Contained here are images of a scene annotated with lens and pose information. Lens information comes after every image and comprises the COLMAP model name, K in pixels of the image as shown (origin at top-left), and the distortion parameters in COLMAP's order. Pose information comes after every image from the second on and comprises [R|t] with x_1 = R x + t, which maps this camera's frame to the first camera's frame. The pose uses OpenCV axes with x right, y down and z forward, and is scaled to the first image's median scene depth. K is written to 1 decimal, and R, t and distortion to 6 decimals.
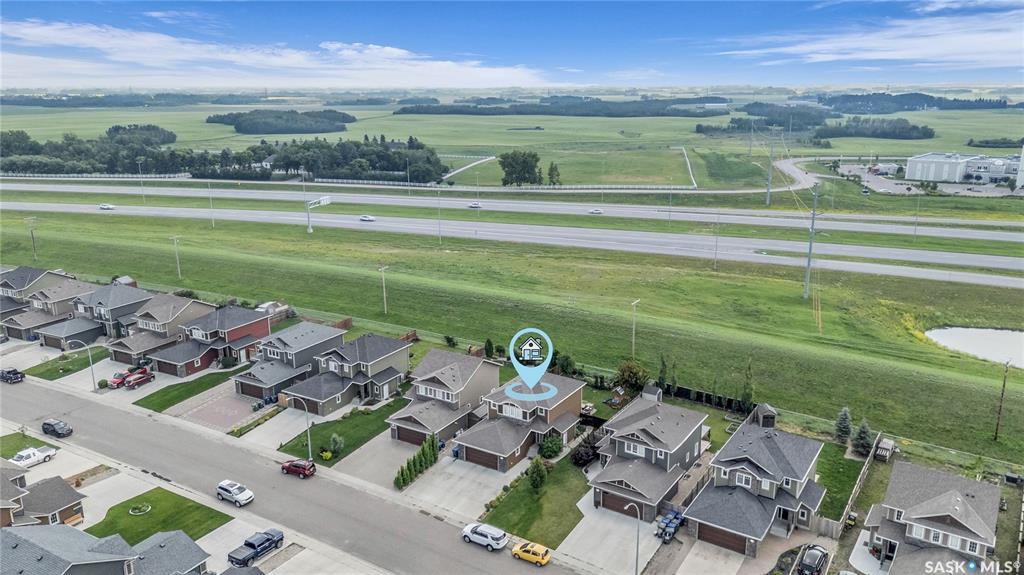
lens RADIAL K [[744.7, 0, 512.8], [0, 744.7, 294.9], [0, 0, 1]] dist [0.109770, -0.118048]
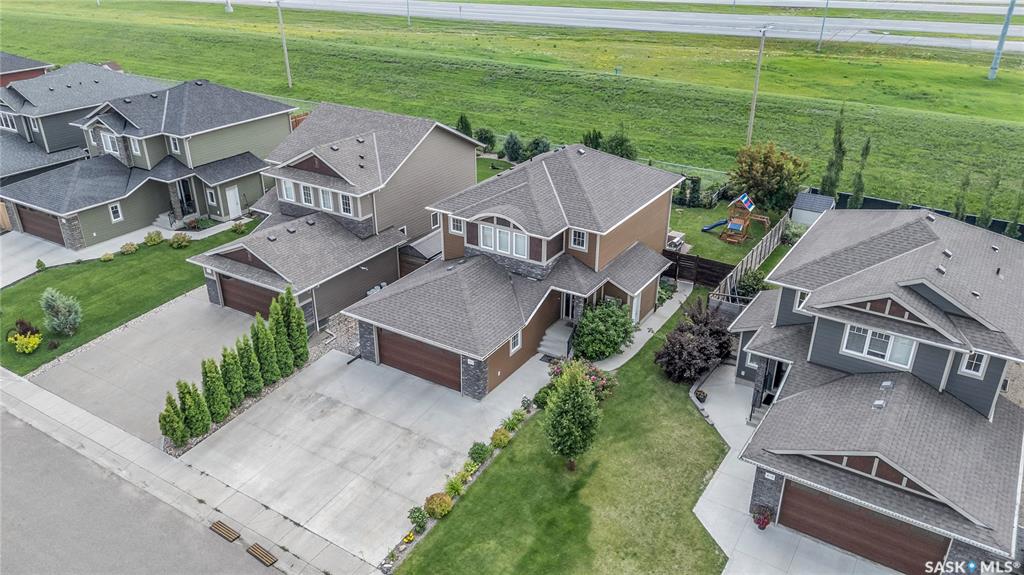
lens RADIAL K [[744.7, 0, 512.8], [0, 744.7, 294.9], [0, 0, 1]] dist [0.109770, -0.118048]
pose [[0.999937, 0.011195, 0.000373, 0.004515], [-0.011072, 0.982859, 0.184026, 0.108971], [0.001693, -0.184018, 0.982921, 0.592940]]
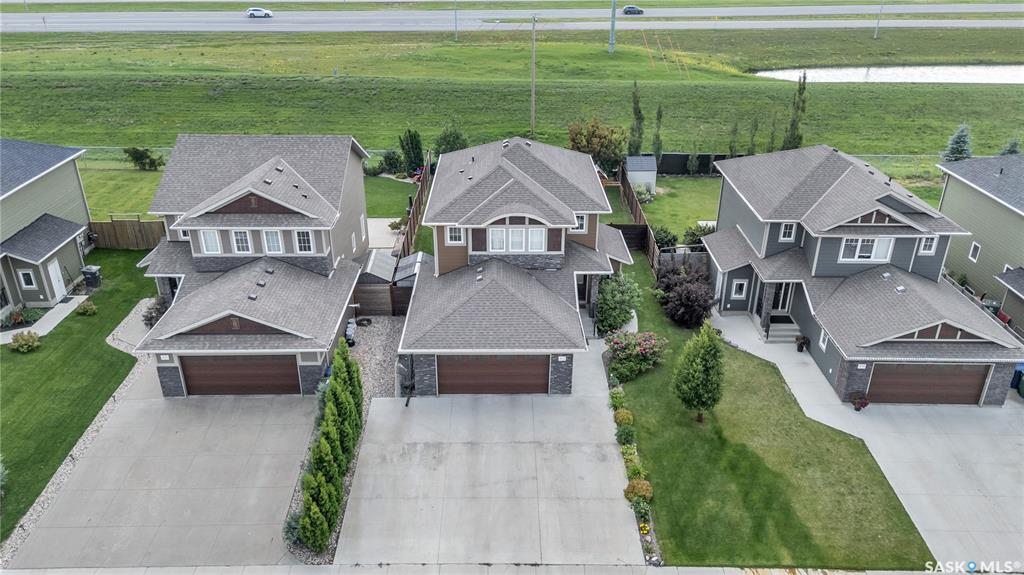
lens RADIAL K [[744.7, 0, 512.8], [0, 744.7, 294.9], [0, 0, 1]] dist [0.109770, -0.118048]
pose [[0.842475, -0.229893, 0.487222, -0.185191], [0.136650, 0.965992, 0.219511, 0.096038], [-0.521117, -0.118354, 0.845239, 0.645717]]
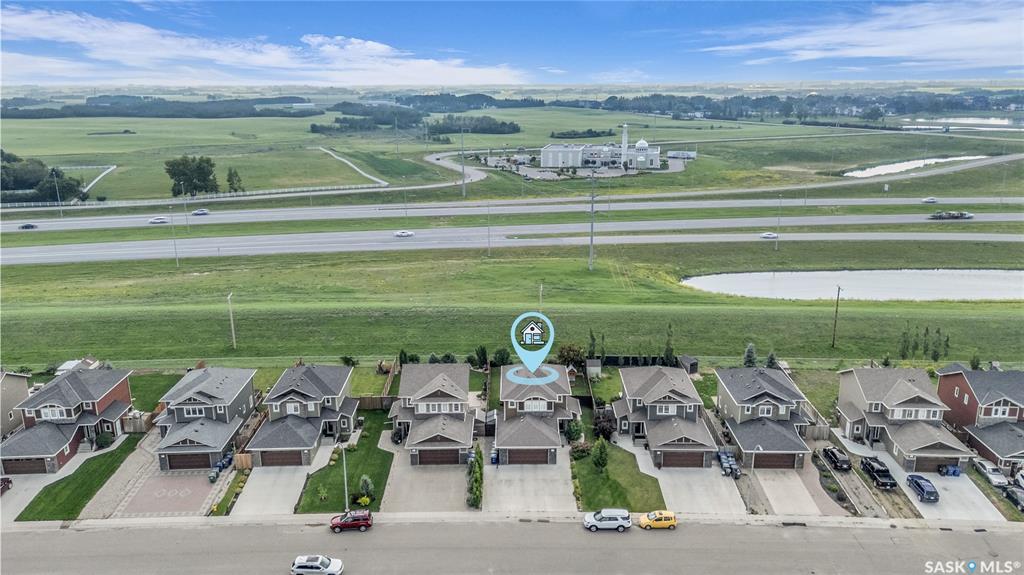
lens RADIAL K [[749.0, 0, 510.6], [0, 749.0, 283.2], [0, 0, 1]] dist [0.137077, -0.241259]
pose [[0.849442, -0.138592, 0.509157, -0.502205], [0.146552, 0.988895, 0.024679, -0.036142], [-0.506923, 0.053654, 0.860320, 0.124149]]
